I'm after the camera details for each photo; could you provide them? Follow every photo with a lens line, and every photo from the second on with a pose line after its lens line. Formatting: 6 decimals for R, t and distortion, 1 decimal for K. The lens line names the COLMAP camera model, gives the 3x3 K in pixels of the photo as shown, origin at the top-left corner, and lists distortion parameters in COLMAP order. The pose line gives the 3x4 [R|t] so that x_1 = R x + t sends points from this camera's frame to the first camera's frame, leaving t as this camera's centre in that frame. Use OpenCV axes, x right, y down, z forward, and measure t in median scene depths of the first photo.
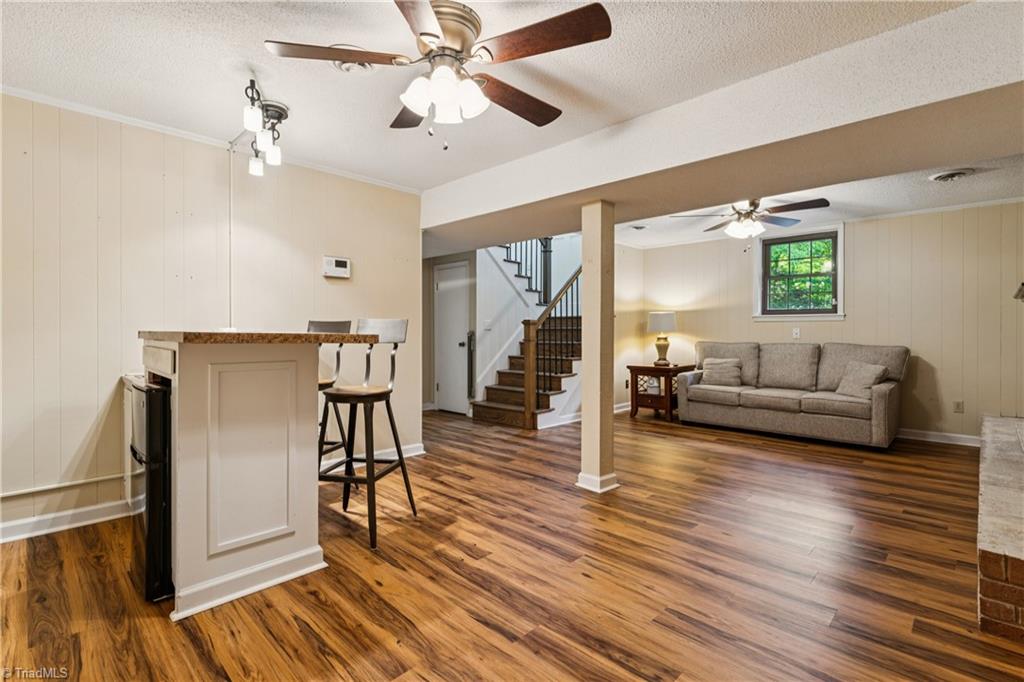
lens RADIAL K [[479.6, 0, 514.4], [0, 479.6, 336.3], [0, 0, 1]] dist [-0.002642, 0.000114]
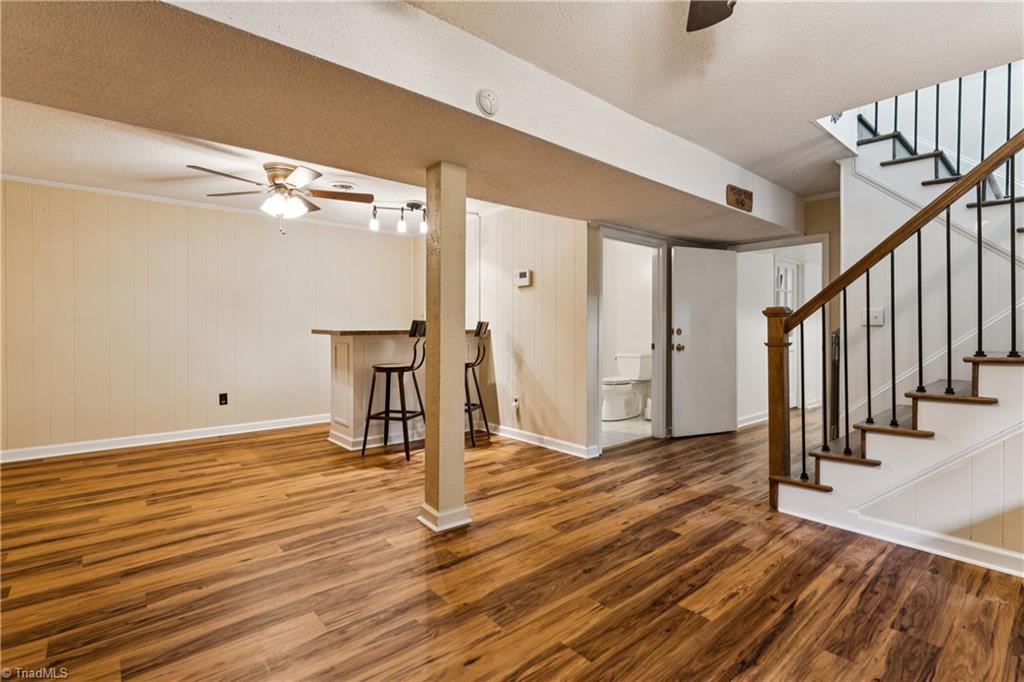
lens RADIAL K [[479.6, 0, 513.6], [0, 479.6, 335.2], [0, 0, 1]] dist [-0.002642, 0.000114]
pose [[-0.089758, 0.008322, -0.995929, 1.144919], [-0.010469, 0.999902, 0.009299, -0.008400], [0.995909, 0.011261, -0.089662, 1.414482]]
